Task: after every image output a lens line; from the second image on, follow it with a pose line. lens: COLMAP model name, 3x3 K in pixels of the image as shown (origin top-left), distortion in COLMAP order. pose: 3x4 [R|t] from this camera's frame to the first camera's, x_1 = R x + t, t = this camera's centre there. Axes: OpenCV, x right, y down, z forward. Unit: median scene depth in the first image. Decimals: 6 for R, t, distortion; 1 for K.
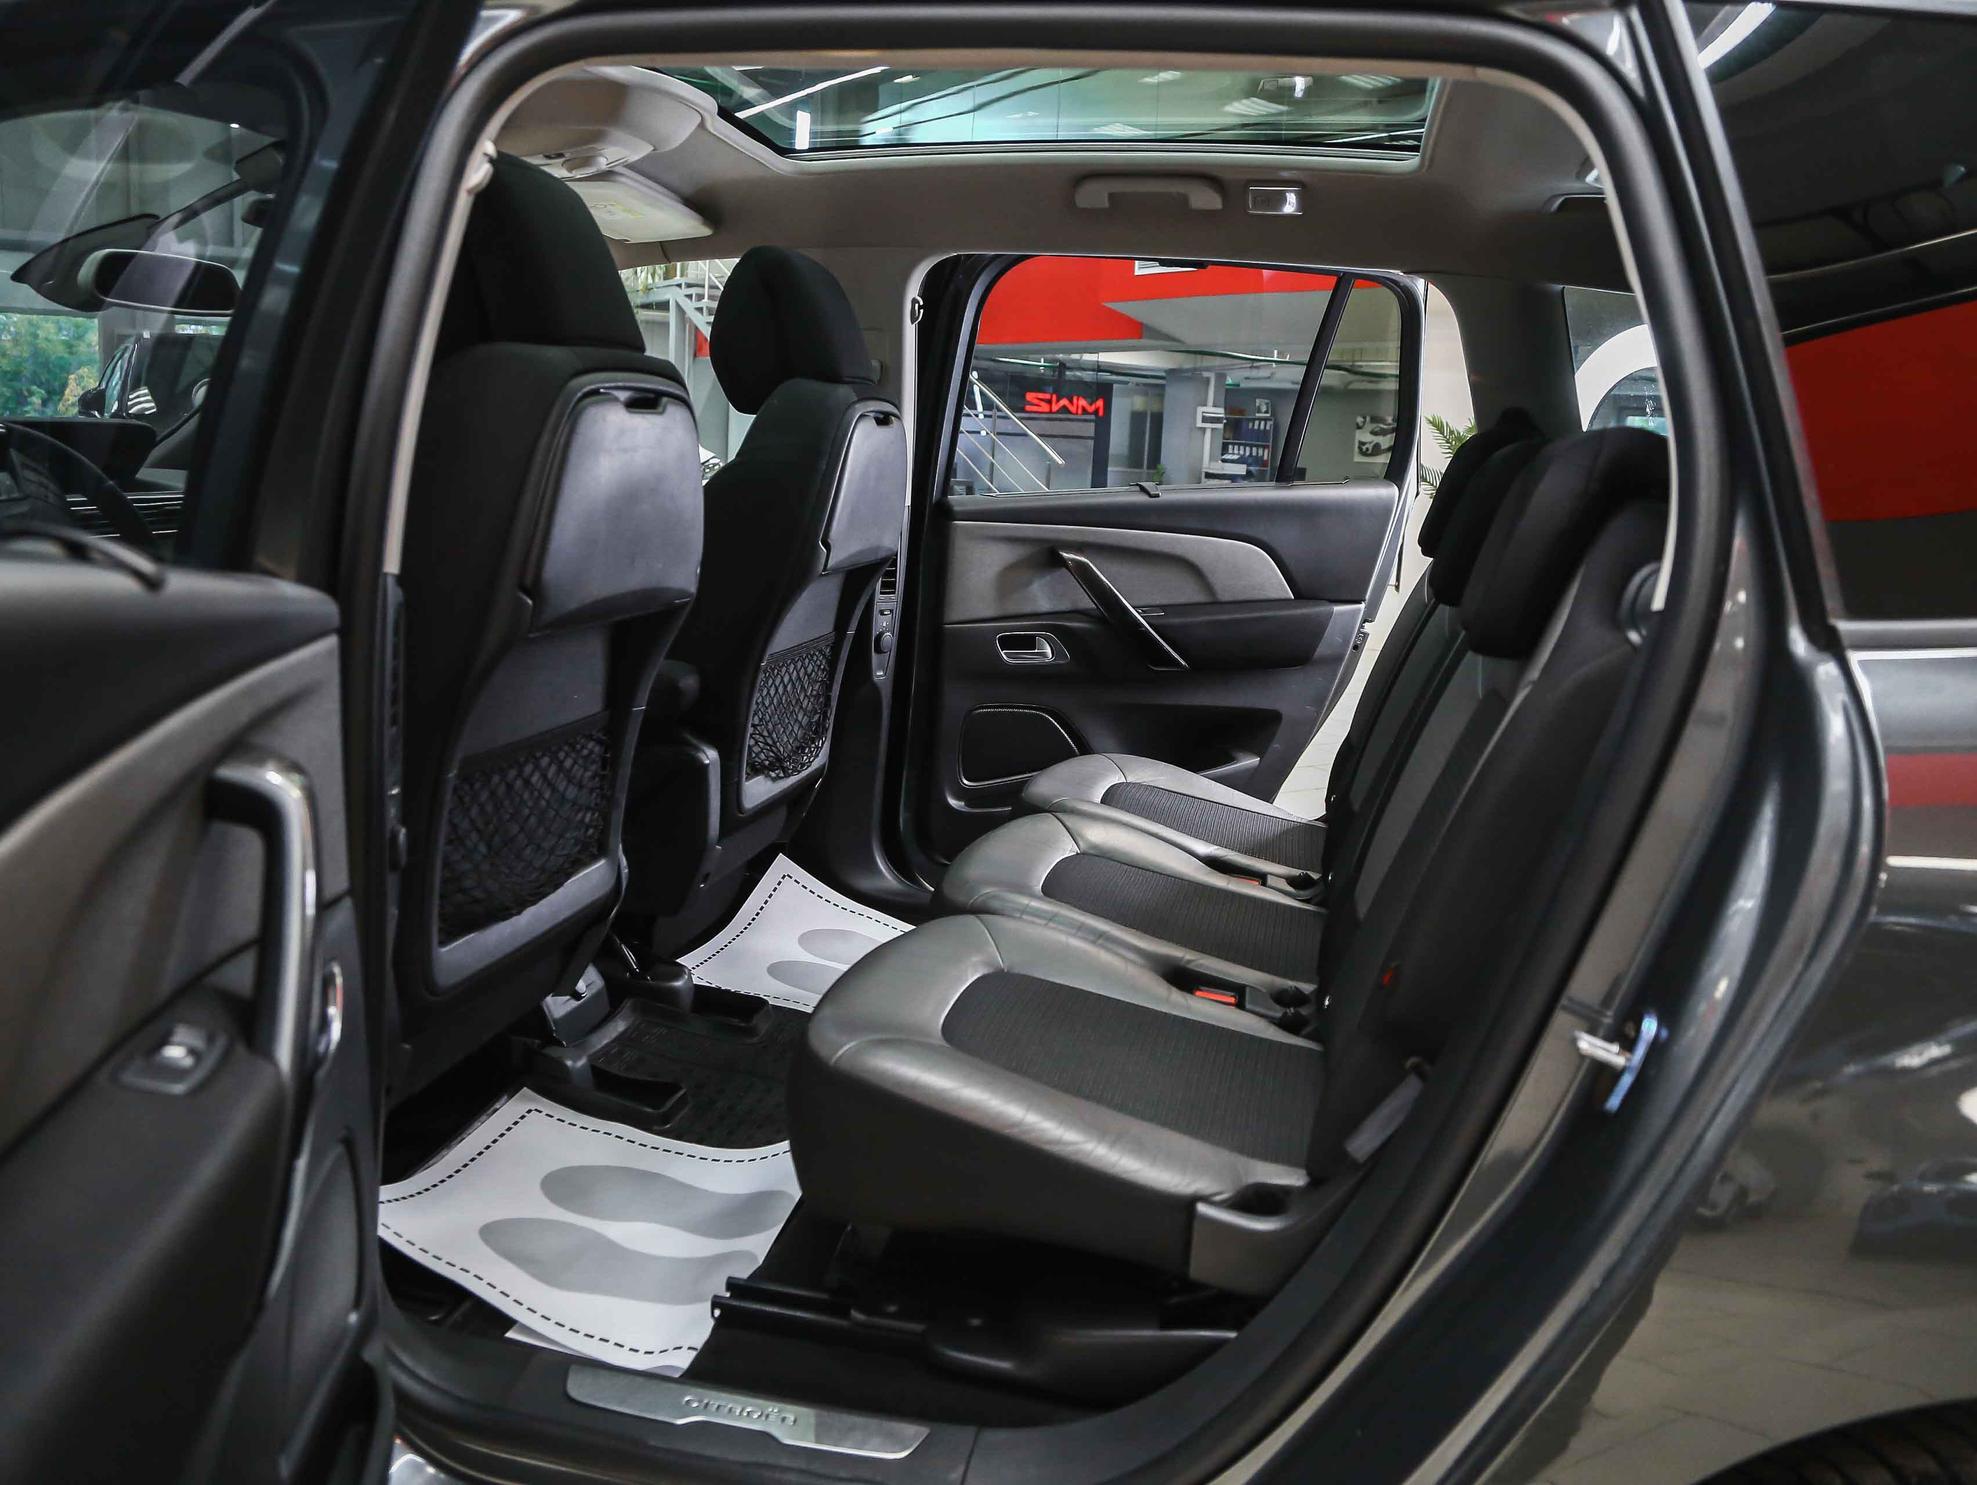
lens RADIAL K [[1545.2, 0, 991.5], [0, 1545.2, 745.9], [0, 0, 1]] dist [-0.108776, 0.025872]
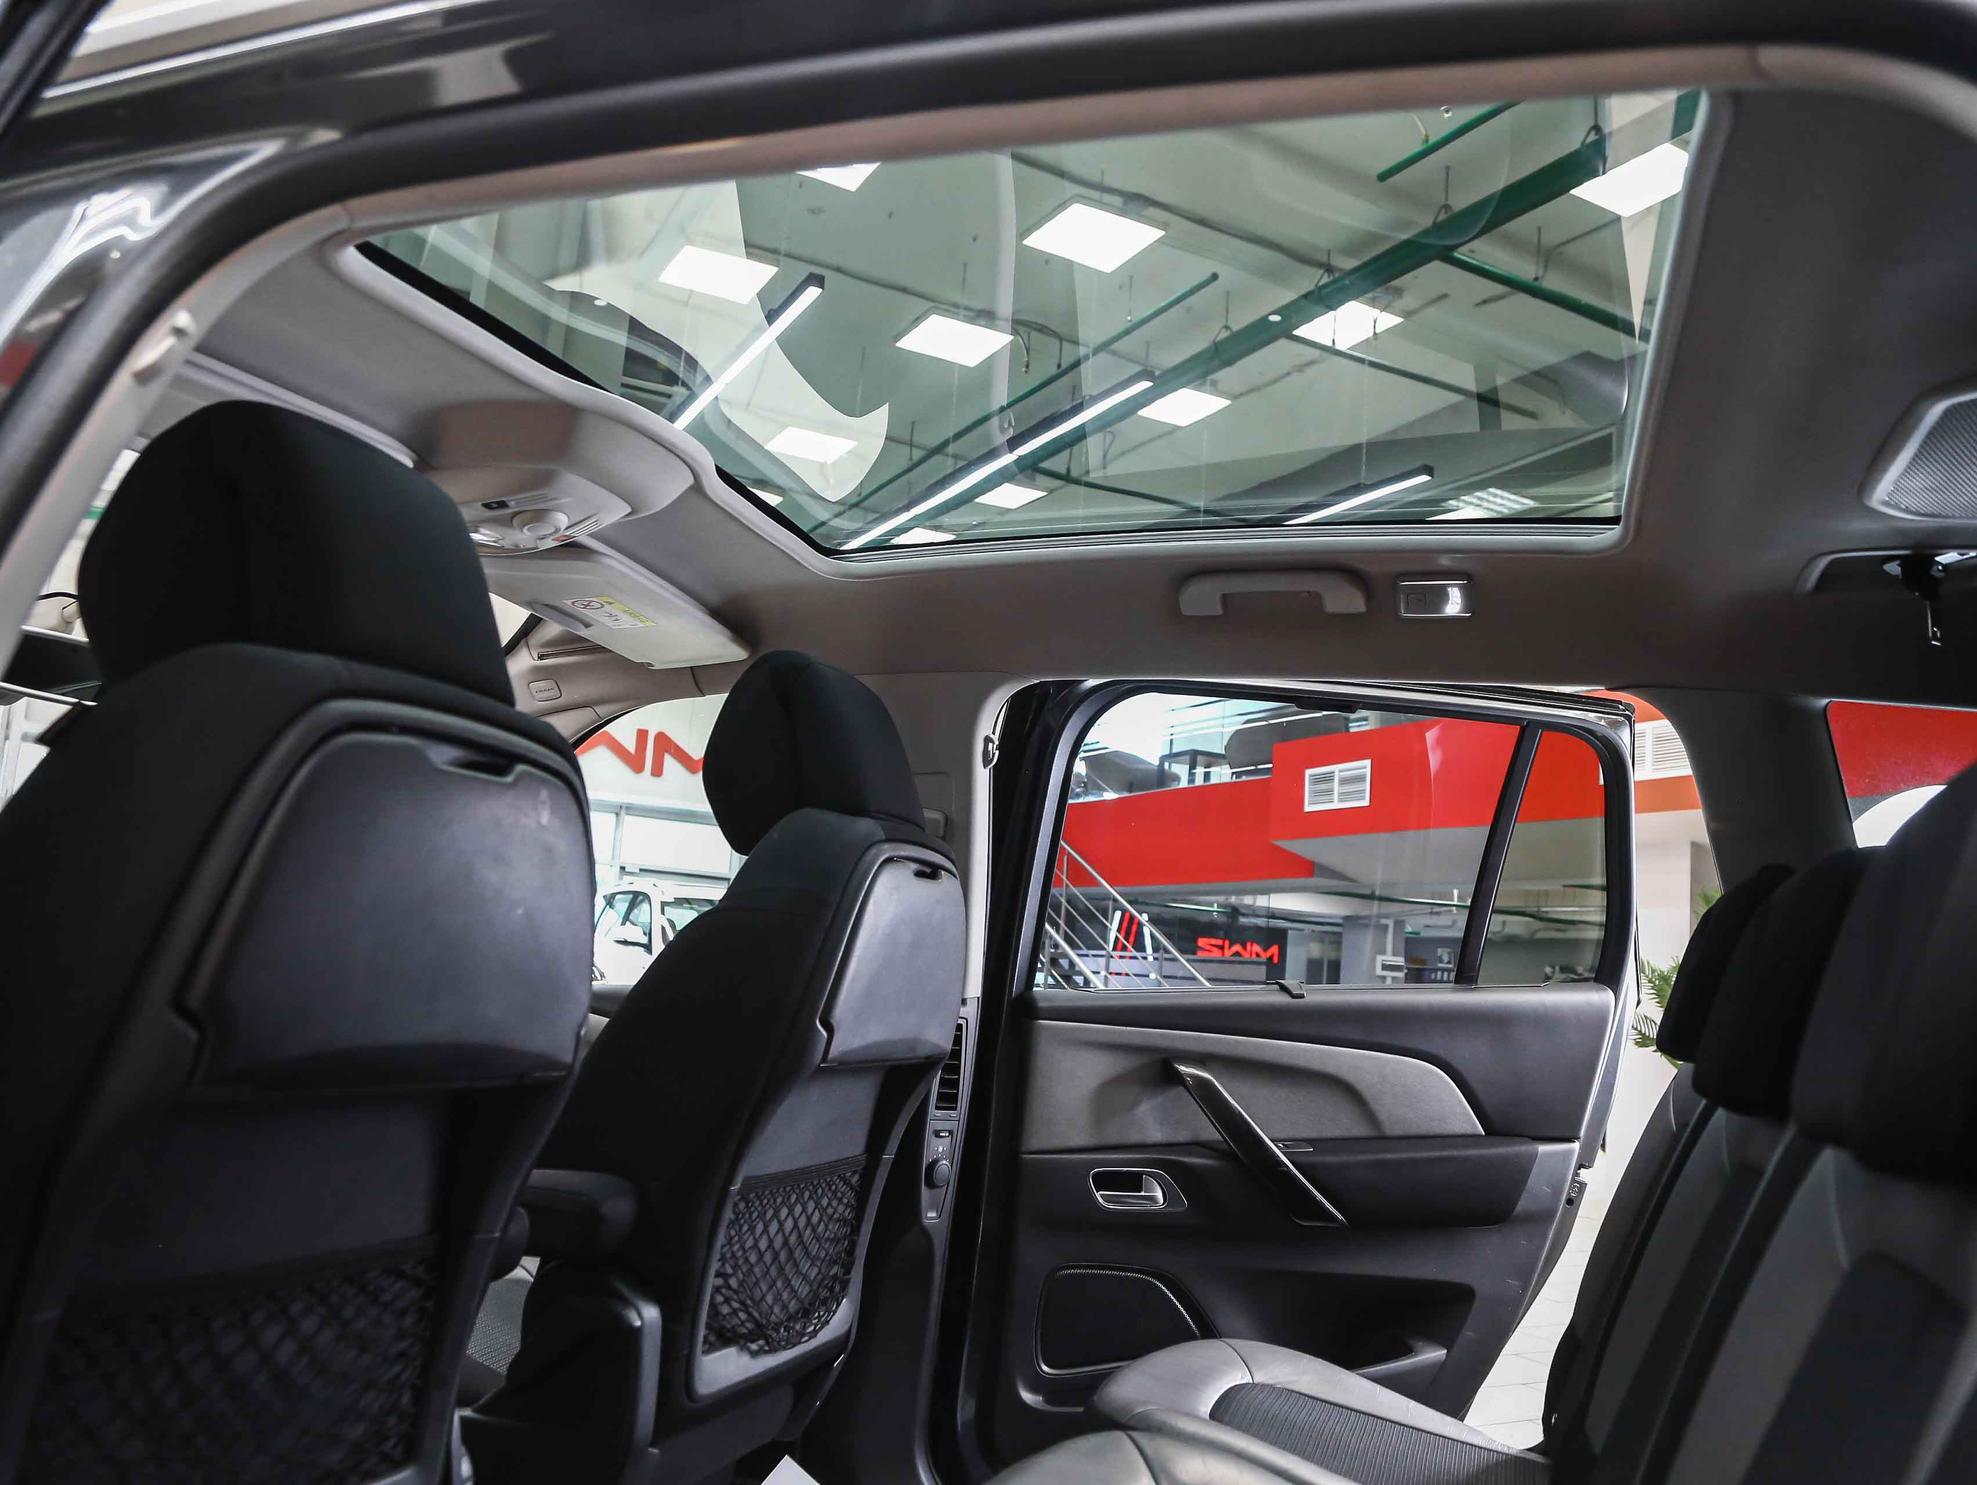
lens RADIAL K [[1545.2, 0, 981.6], [0, 1545.2, 744.1], [0, 0, 1]] dist [-0.108776, 0.025872]
pose [[0.992348, 0.006456, -0.123303, 0.044770], [-0.048914, 0.937482, -0.344578, -0.005839], [0.113370, 0.347973, 0.930625, 0.224875]]
